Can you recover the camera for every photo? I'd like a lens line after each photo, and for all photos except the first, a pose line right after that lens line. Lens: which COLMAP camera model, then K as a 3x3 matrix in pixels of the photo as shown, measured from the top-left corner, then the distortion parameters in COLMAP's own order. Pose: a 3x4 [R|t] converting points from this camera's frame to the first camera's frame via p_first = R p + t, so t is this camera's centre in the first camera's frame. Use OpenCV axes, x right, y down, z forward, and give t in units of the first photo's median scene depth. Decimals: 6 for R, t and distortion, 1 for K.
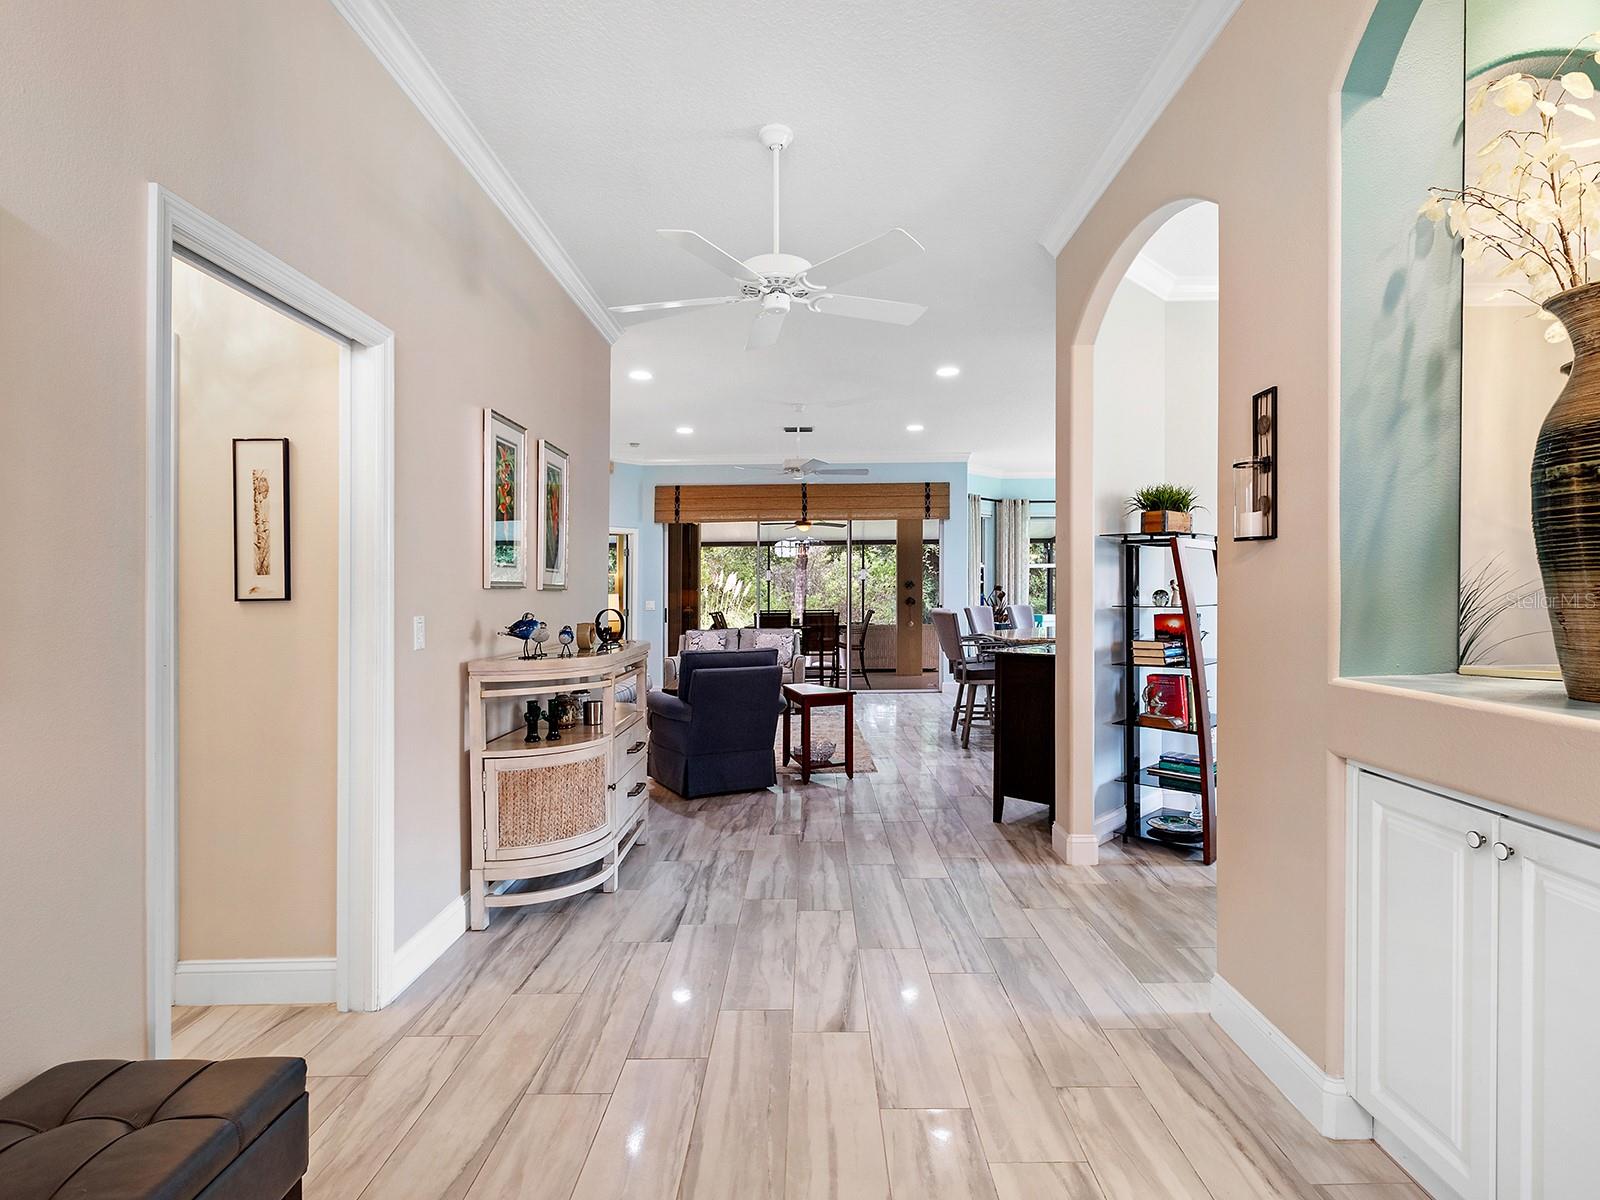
lens RADIAL K [[801.6, 0, 811.0], [0, 801.6, 591.0], [0, 0, 1]] dist [-0.001867, -0.001029]
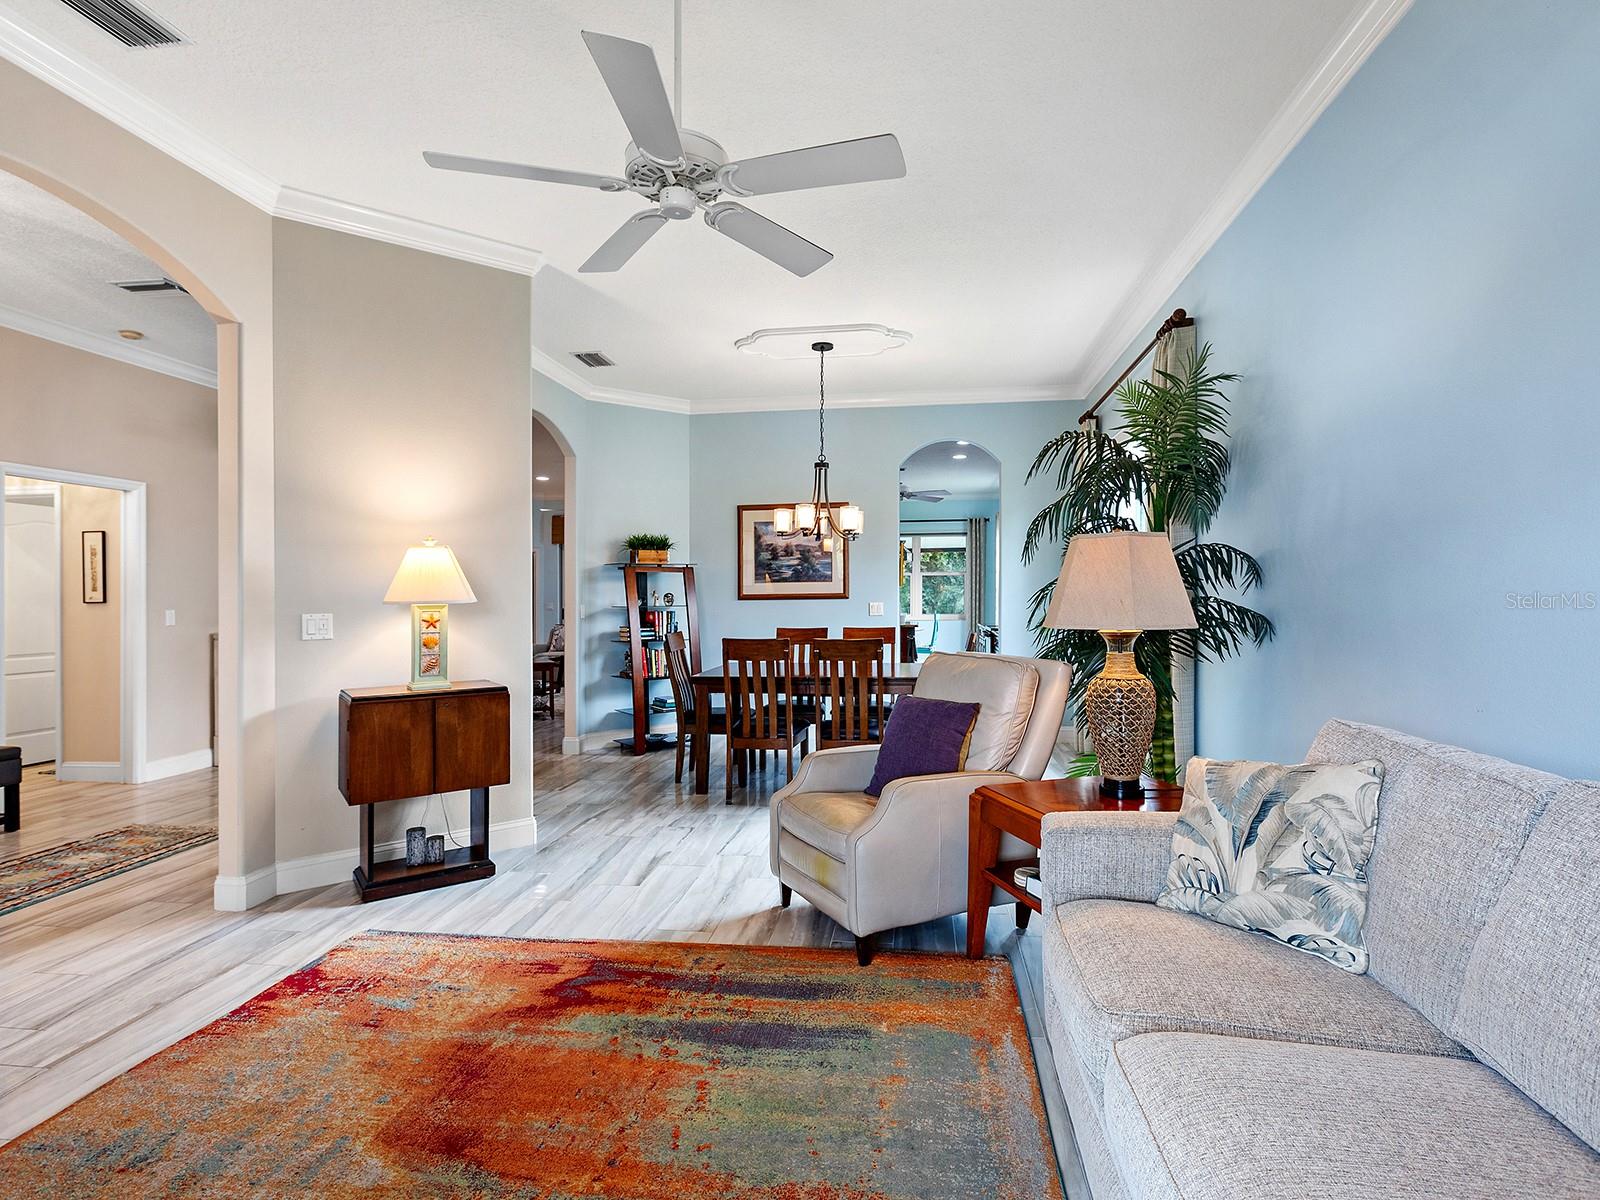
lens RADIAL K [[801.6, 0, 811.0], [0, 801.6, 591.0], [0, 0, 1]] dist [-0.001867, -0.001029]
pose [[0.991796, 0.001279, -0.127825, 1.604593], [-0.001228, 0.999999, 0.000479, -0.024943], [0.127825, -0.000318, 0.991797, -0.975242]]
